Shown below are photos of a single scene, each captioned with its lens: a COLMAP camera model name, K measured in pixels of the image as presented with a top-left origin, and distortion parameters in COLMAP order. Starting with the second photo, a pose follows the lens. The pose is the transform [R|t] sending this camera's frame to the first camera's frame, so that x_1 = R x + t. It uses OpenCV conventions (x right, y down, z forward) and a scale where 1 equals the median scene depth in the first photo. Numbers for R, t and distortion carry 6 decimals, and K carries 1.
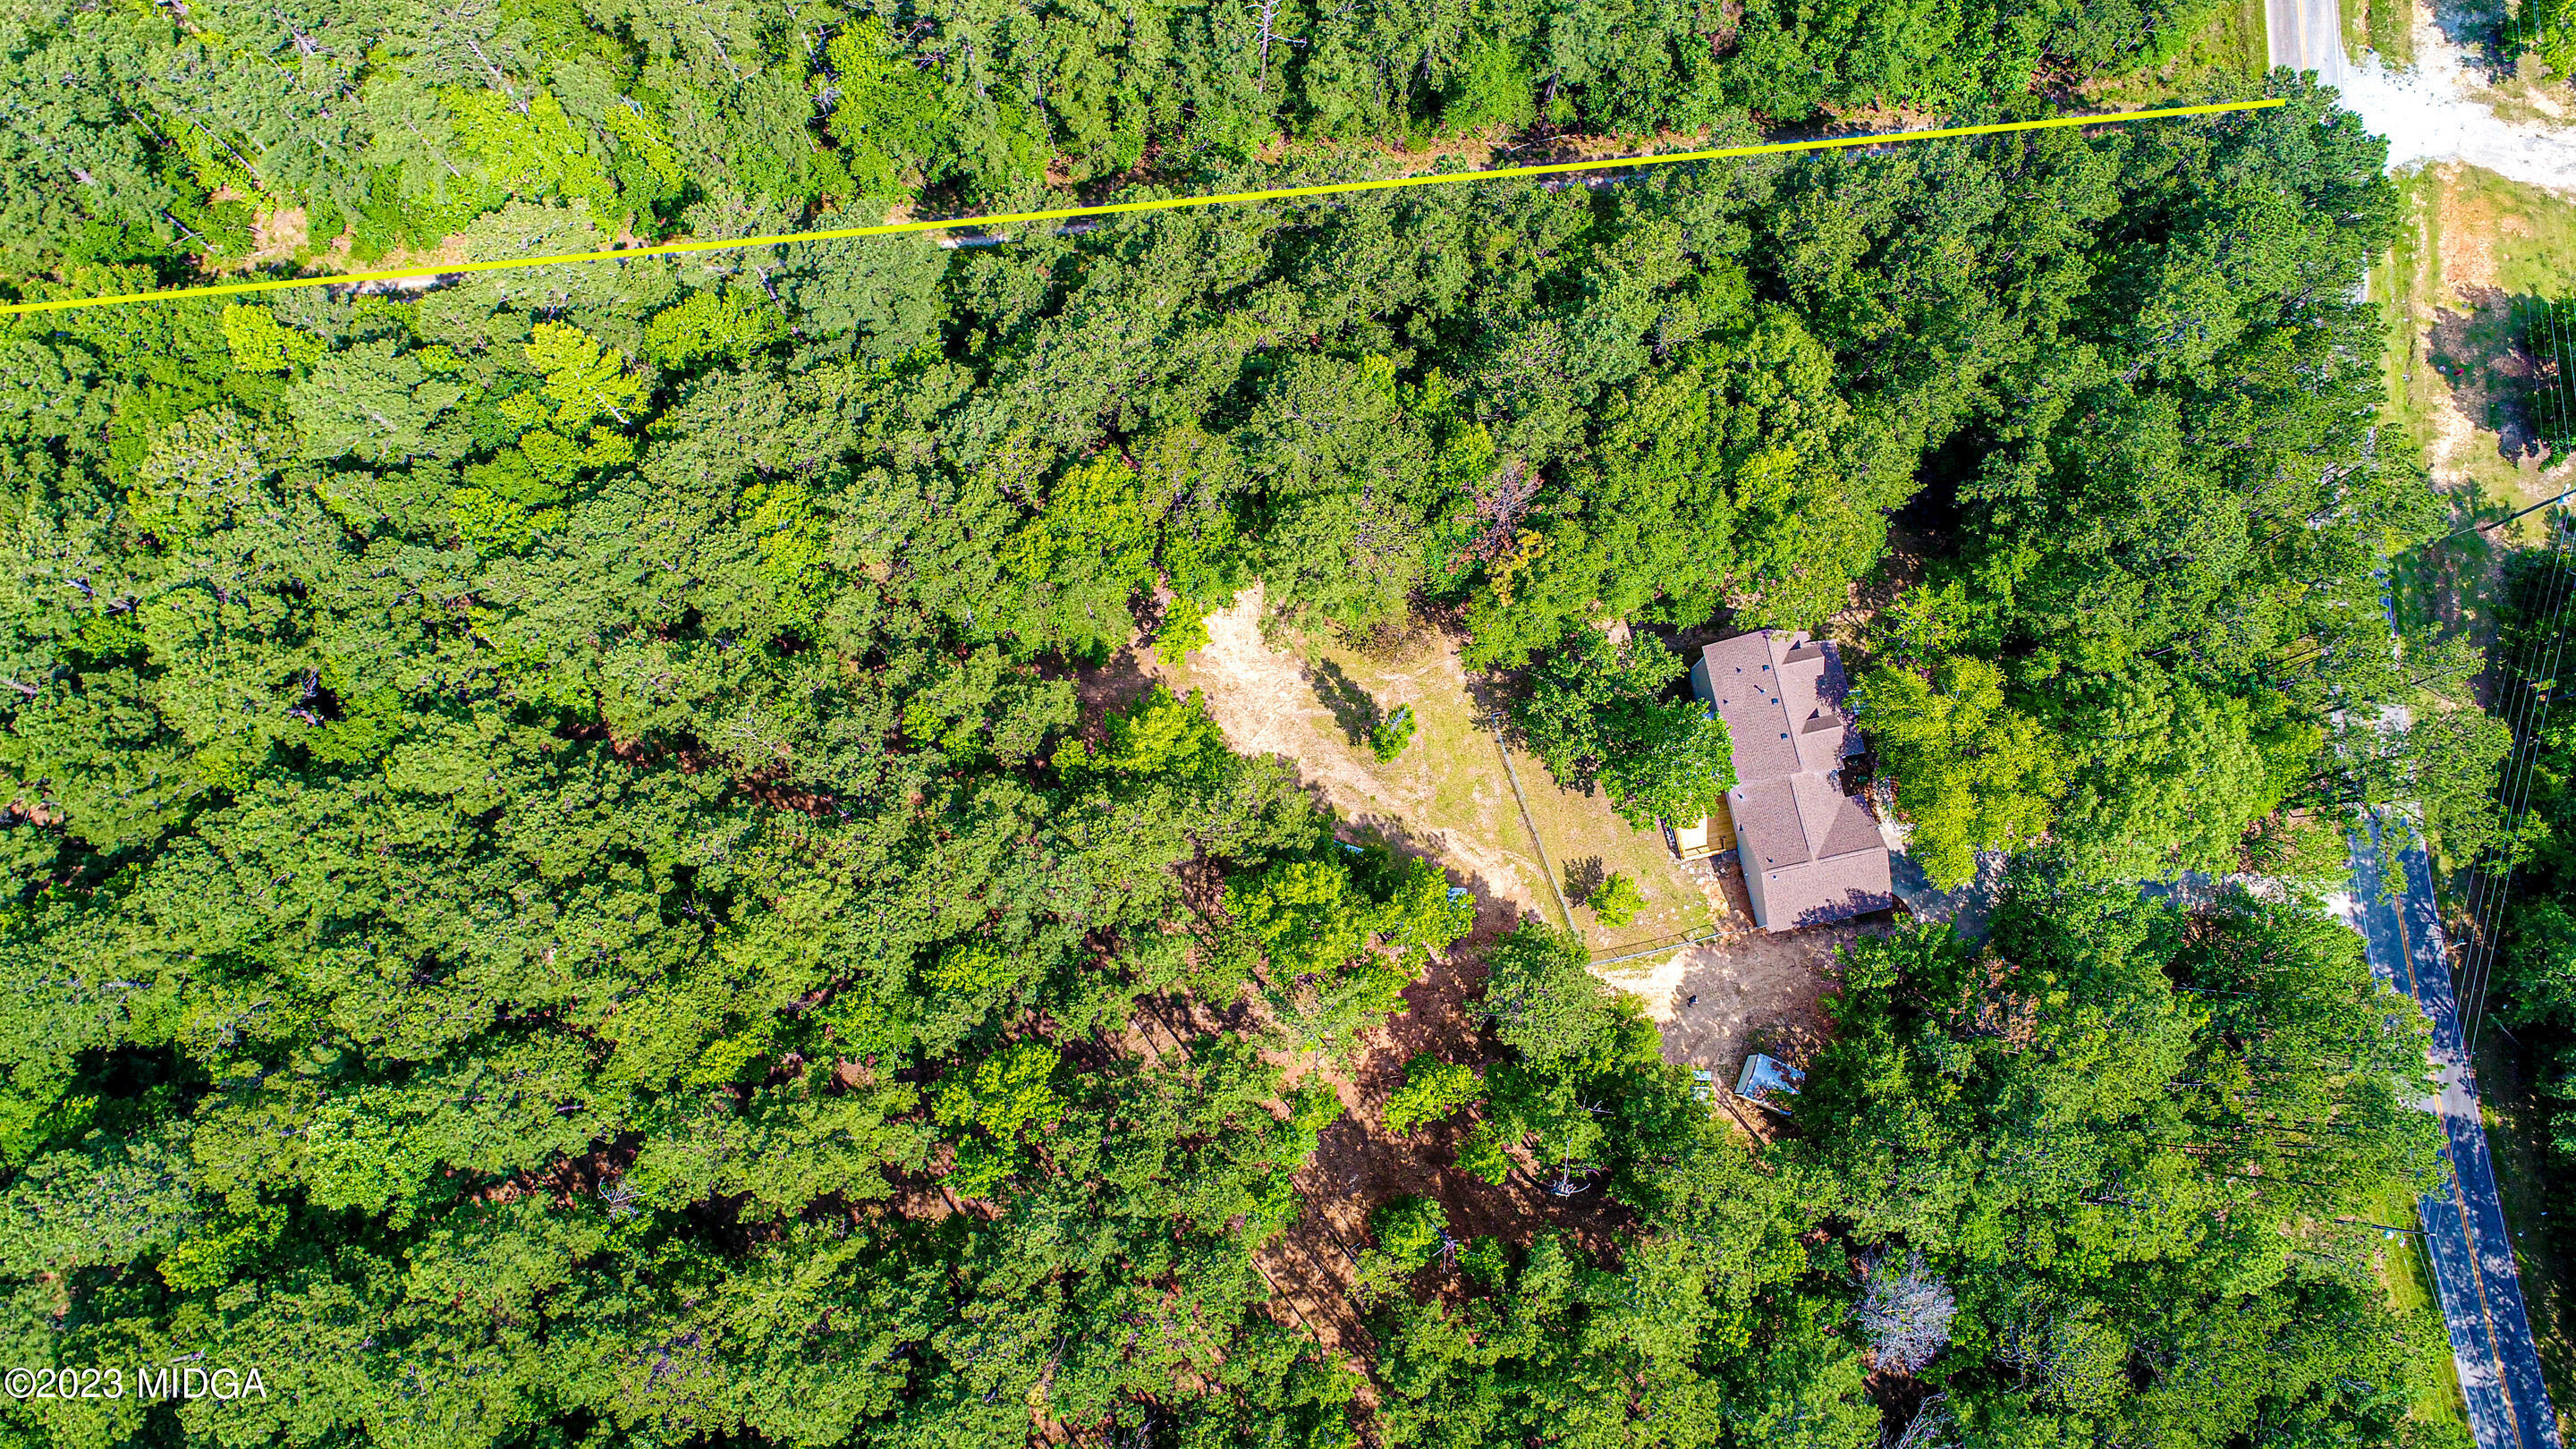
lens RADIAL K [[1740.3, 0, 1286.8], [0, 1740.3, 733.9], [0, 0, 1]] dist [0.002581, 0.001014]
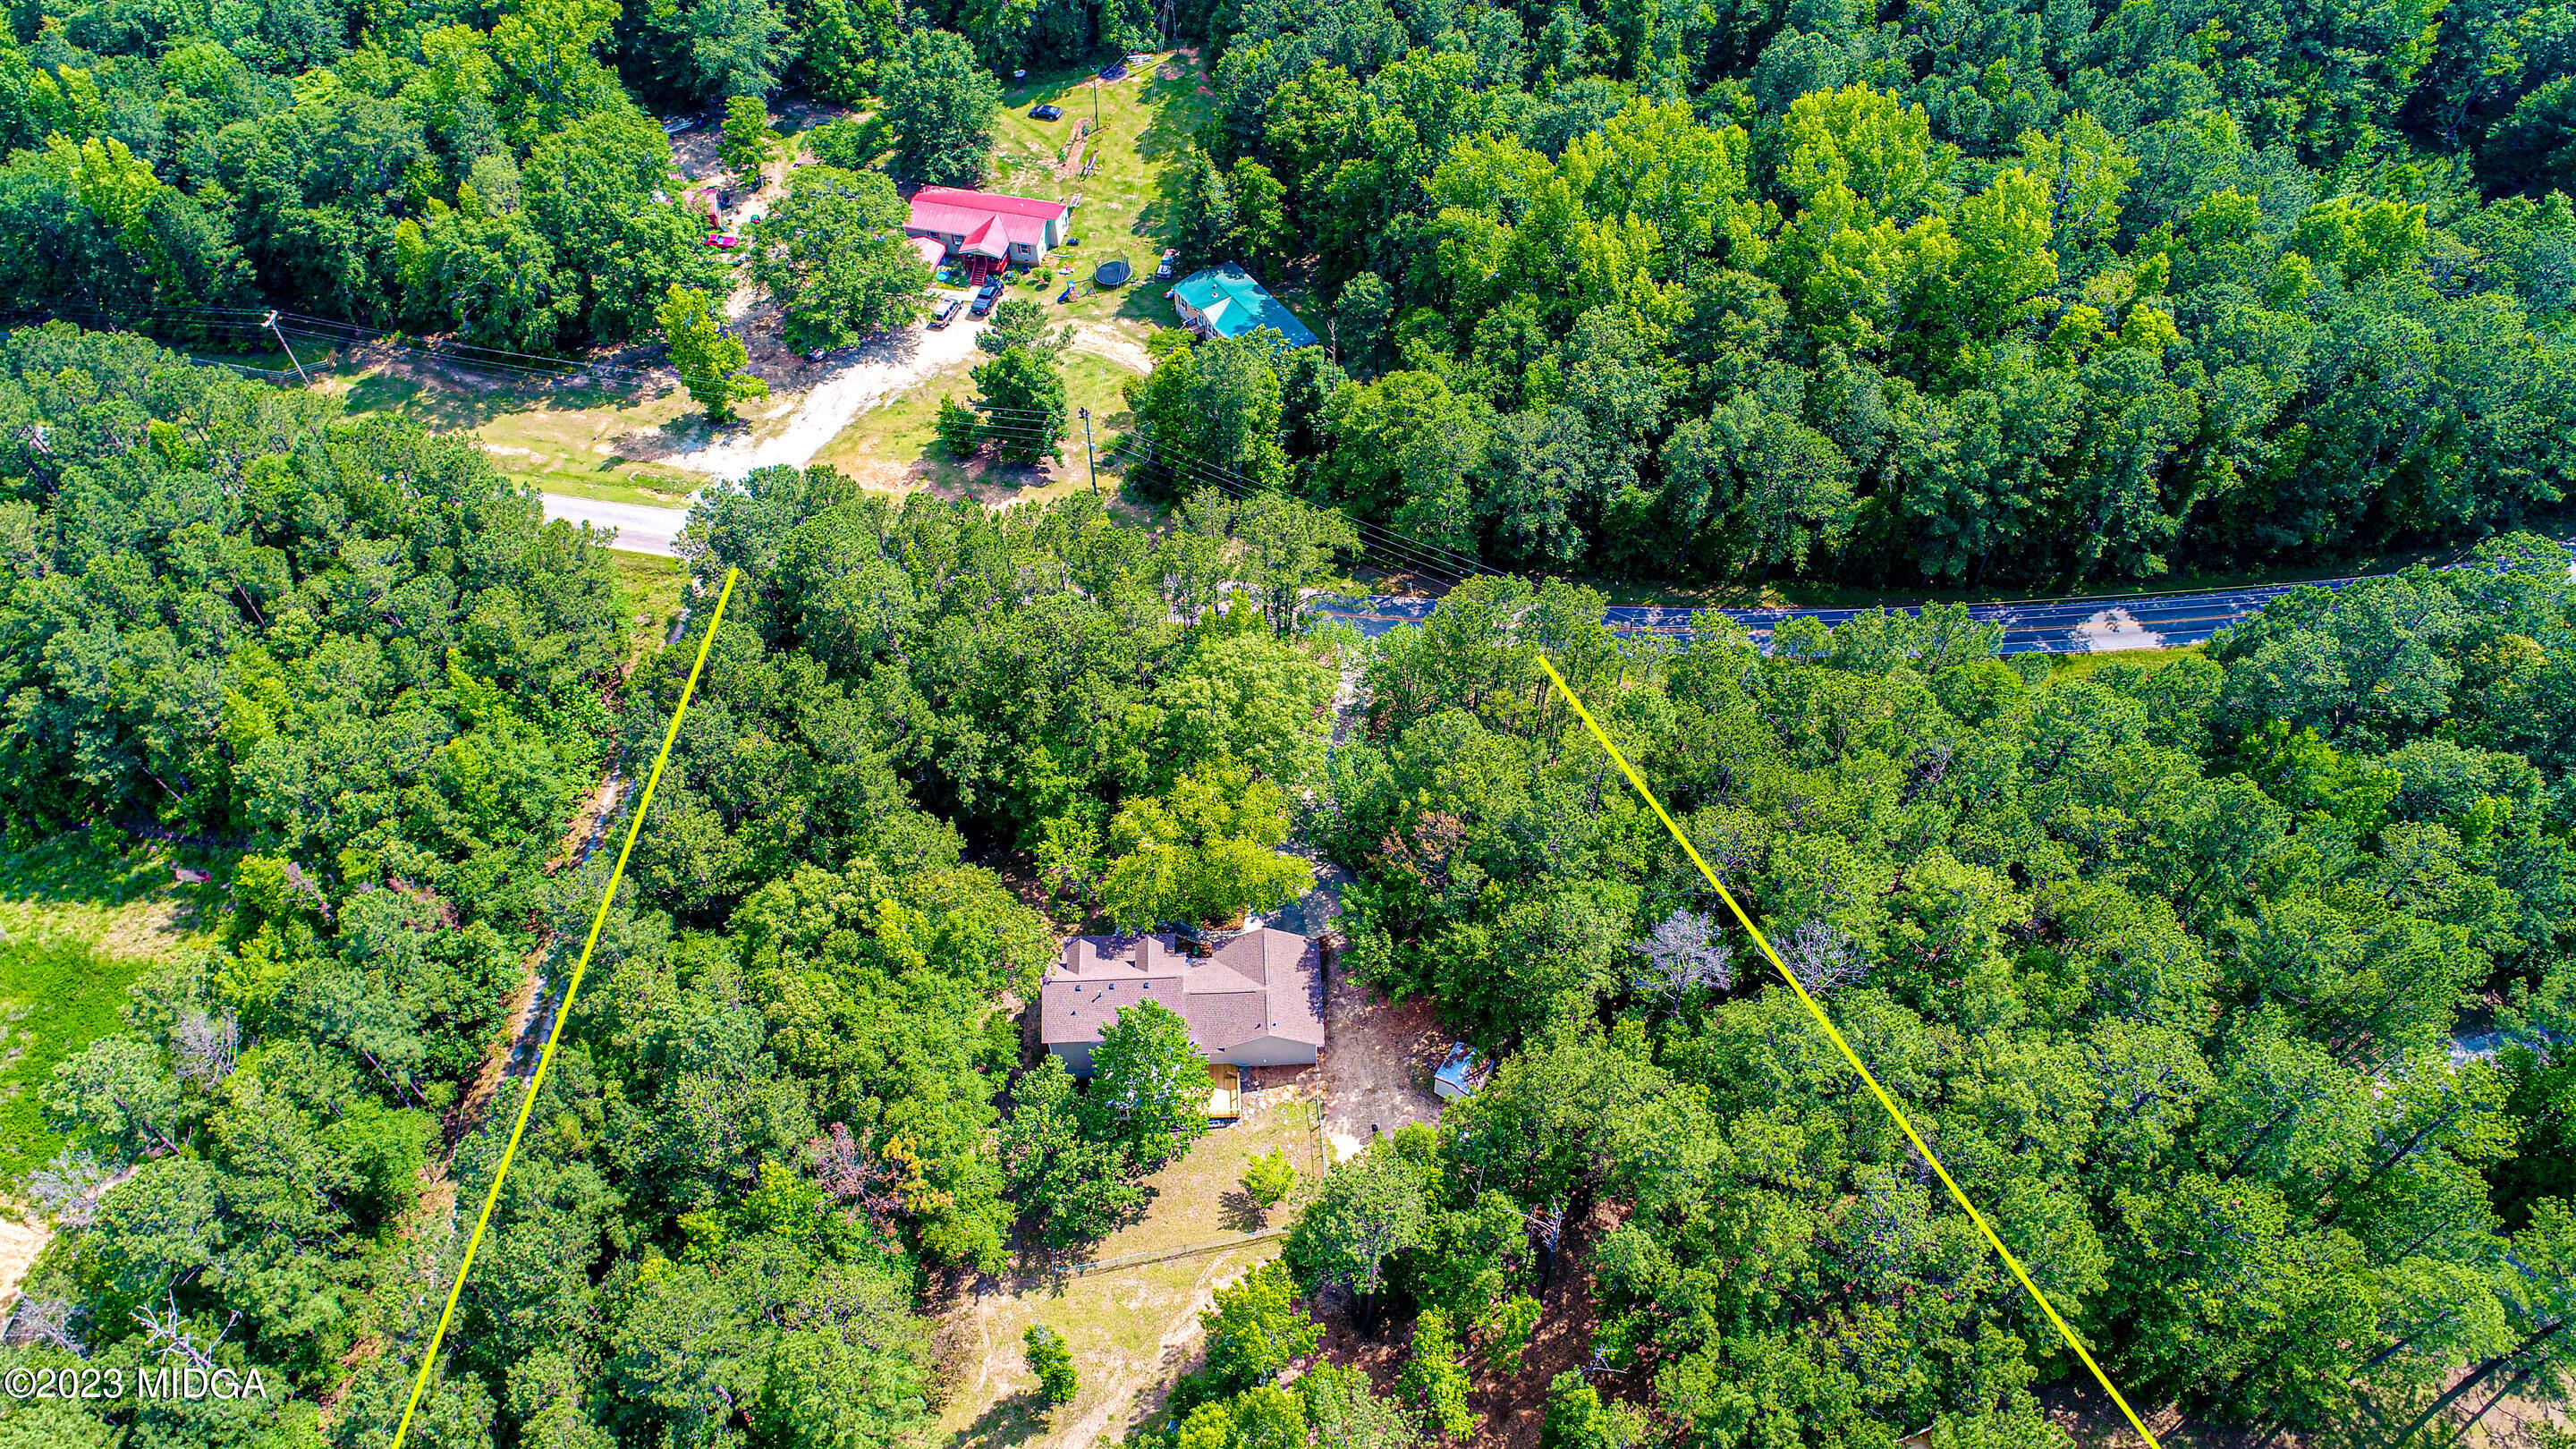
lens RADIAL K [[1740.3, 0, 1286.8], [0, 1740.3, 733.9], [0, 0, 1]] dist [0.002581, 0.001014]
pose [[0.165469, -0.784493, 0.597654, -0.210613], [0.970114, 0.238532, 0.044512, 0.000605], [-0.177479, 0.572428, 0.800517, 0.055567]]
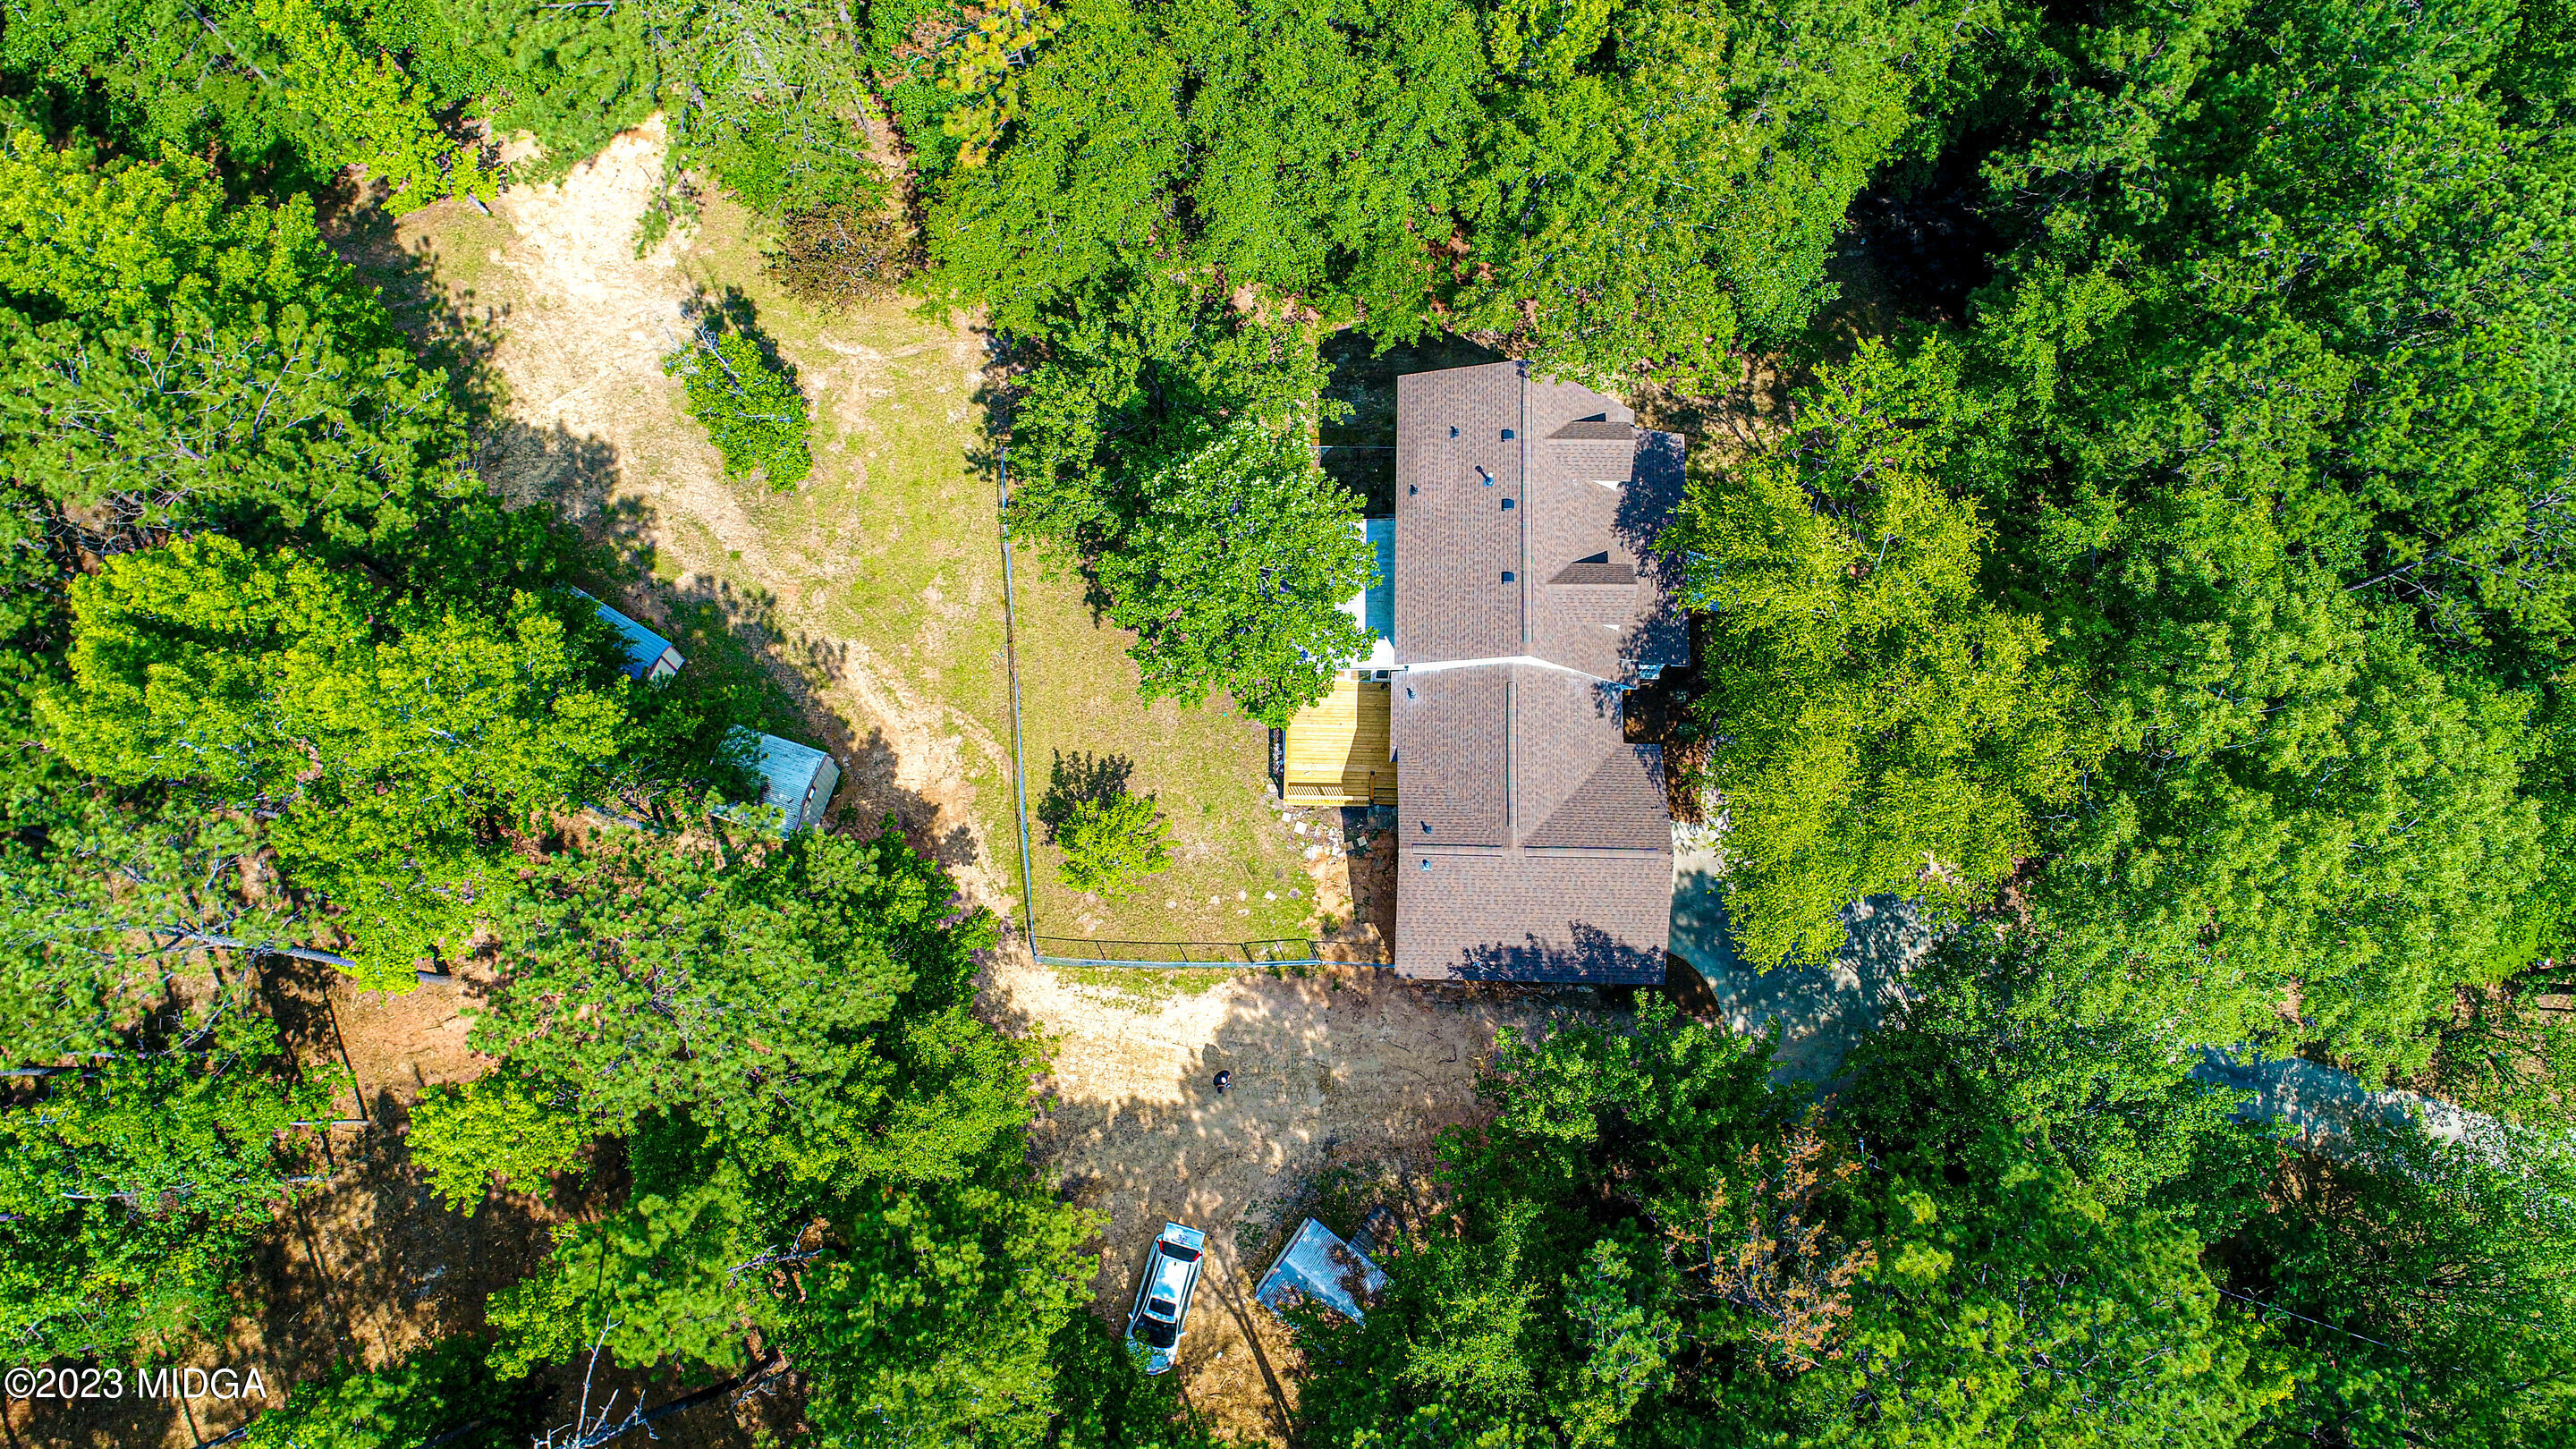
lens RADIAL K [[1773.8, 0, 1254.7], [0, 1773.8, 720.1], [0, 0, 1]] dist [-0.003136, 0.000605]
pose [[0.973059, 0.219631, -0.070137, 0.261617], [-0.221091, 0.975157, -0.013693, 0.061694], [0.065387, 0.028830, 0.997443, 0.515961]]
